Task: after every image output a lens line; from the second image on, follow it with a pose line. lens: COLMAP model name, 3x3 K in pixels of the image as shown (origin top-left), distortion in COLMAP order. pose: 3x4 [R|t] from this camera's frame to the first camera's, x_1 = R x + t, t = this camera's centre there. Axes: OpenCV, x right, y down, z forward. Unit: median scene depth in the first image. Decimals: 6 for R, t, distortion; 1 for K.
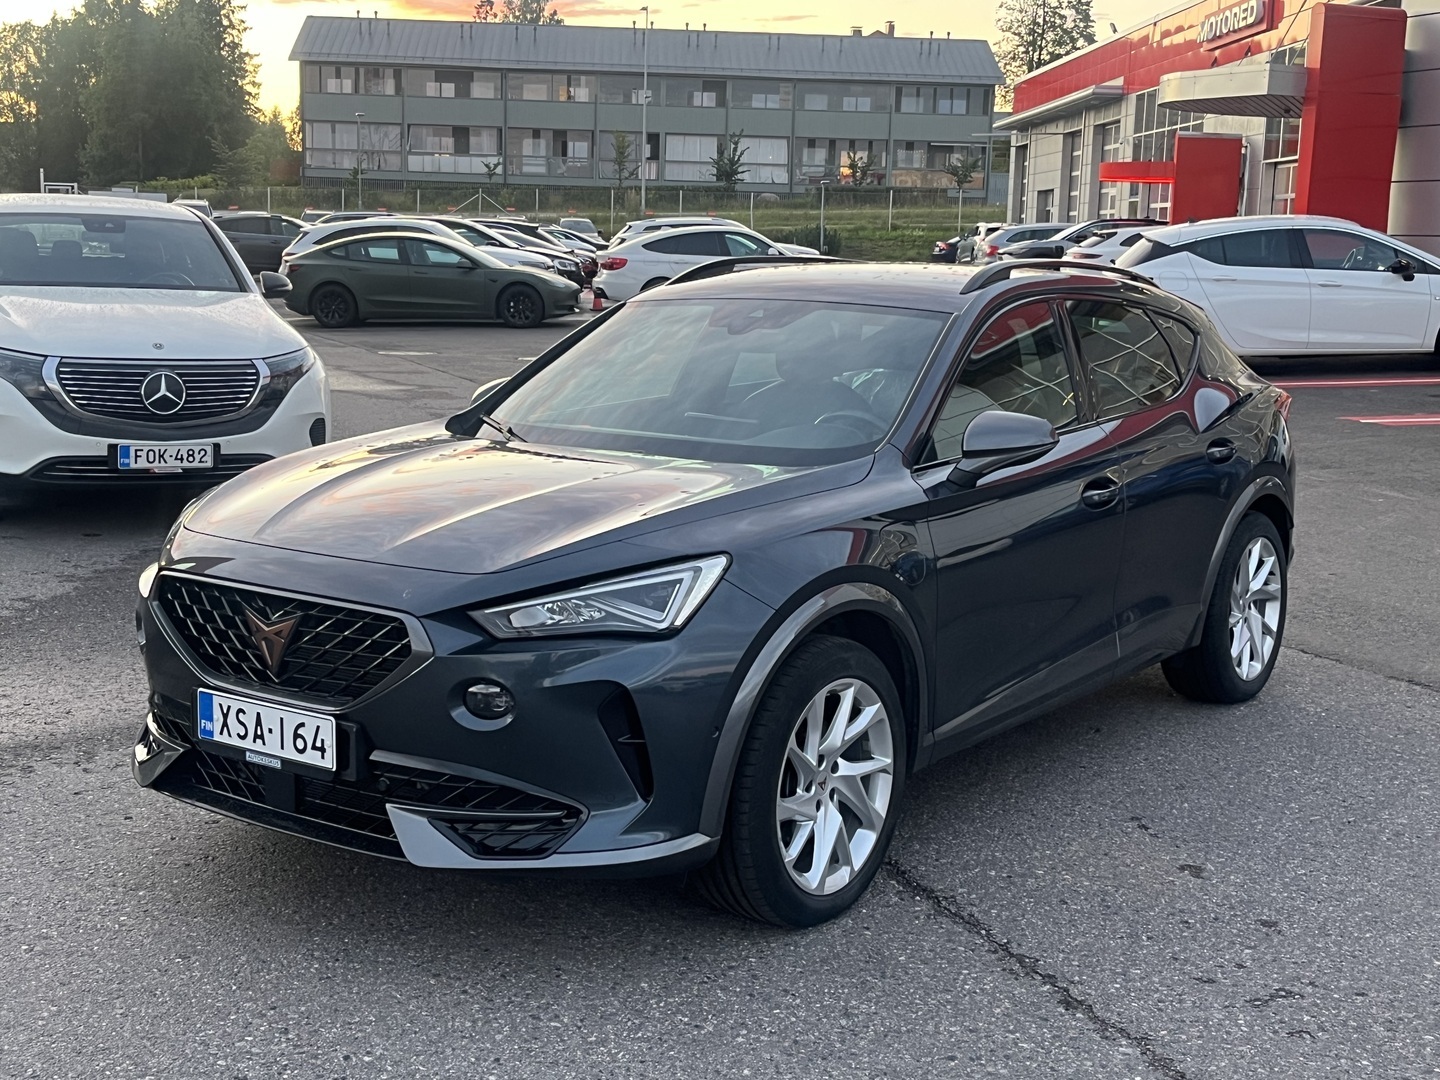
lens RADIAL K [[1768.9, 0, 758.5], [0, 1768.9, 544.5], [0, 0, 1]] dist [0.033400, 0.000000]
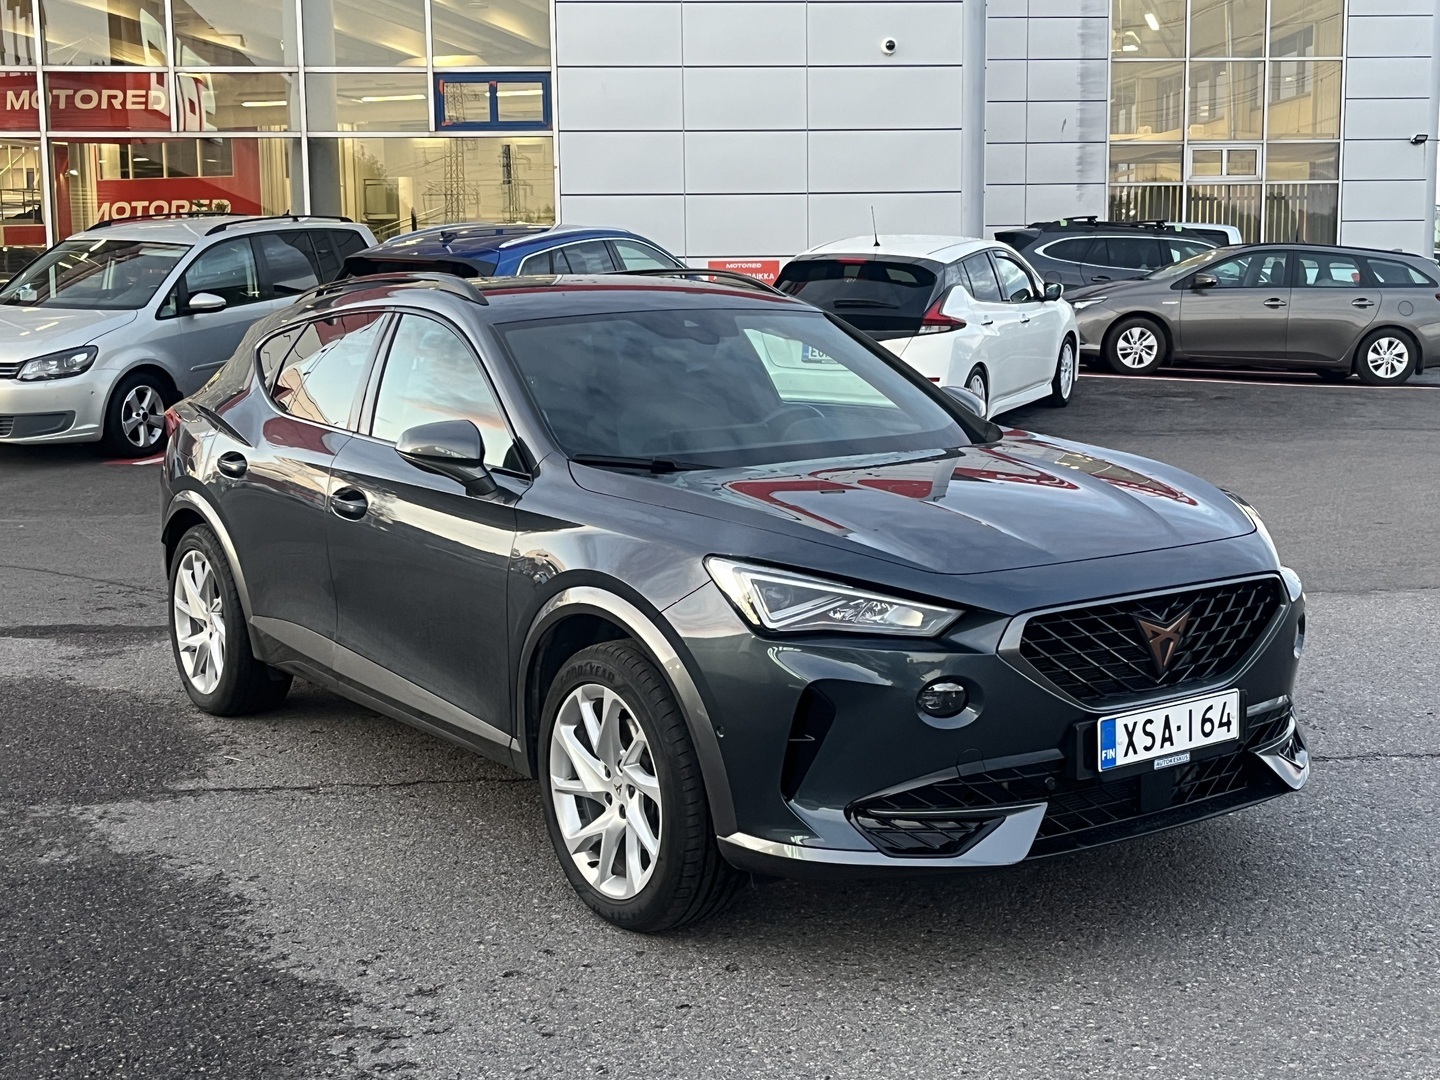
lens RADIAL K [[1813.3, 0, 728.8], [0, 1813.3, 541.6], [0, 0, 1]] dist [0.021308, 0.000000]
pose [[0.363106, -0.159620, 0.917974, -1.271596], [0.178085, 0.978943, 0.099780, -0.144362], [-0.914571, 0.127246, 0.383886, 0.806030]]
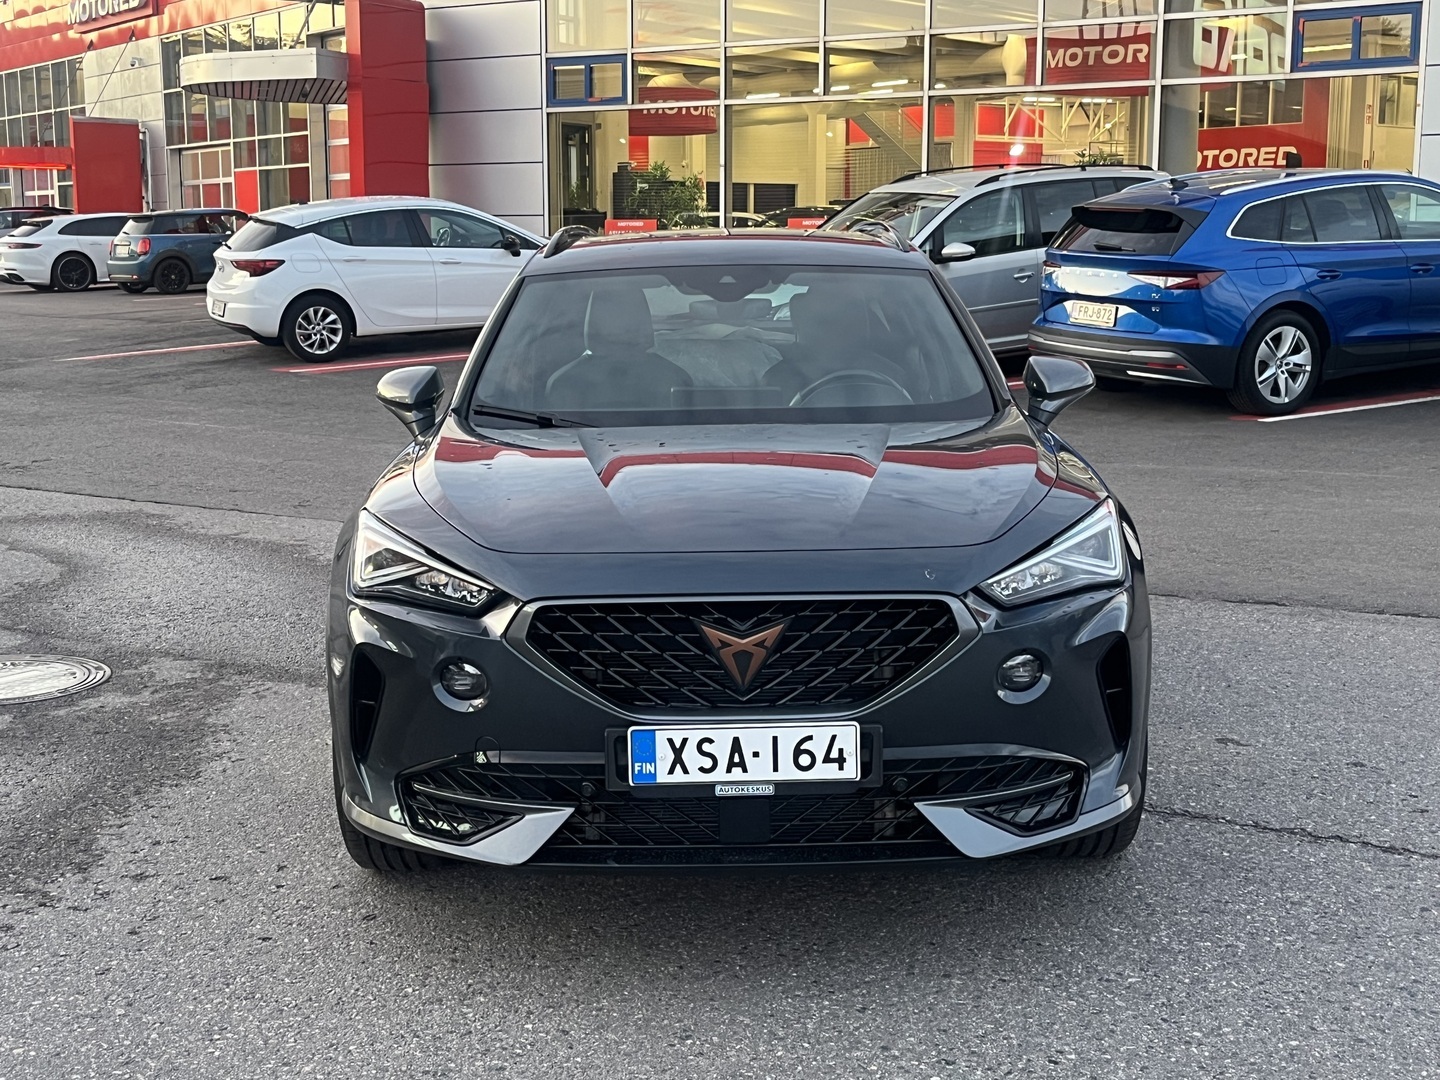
lens RADIAL K [[1768.9, 0, 707.0], [0, 1768.9, 531.4], [0, 0, 1]] dist [0.033400, 0.000000]
pose [[0.817623, -0.121504, 0.562787, -0.759896], [0.122096, 0.991838, 0.036753, -0.039438], [-0.562659, 0.038663, 0.825784, 0.276527]]
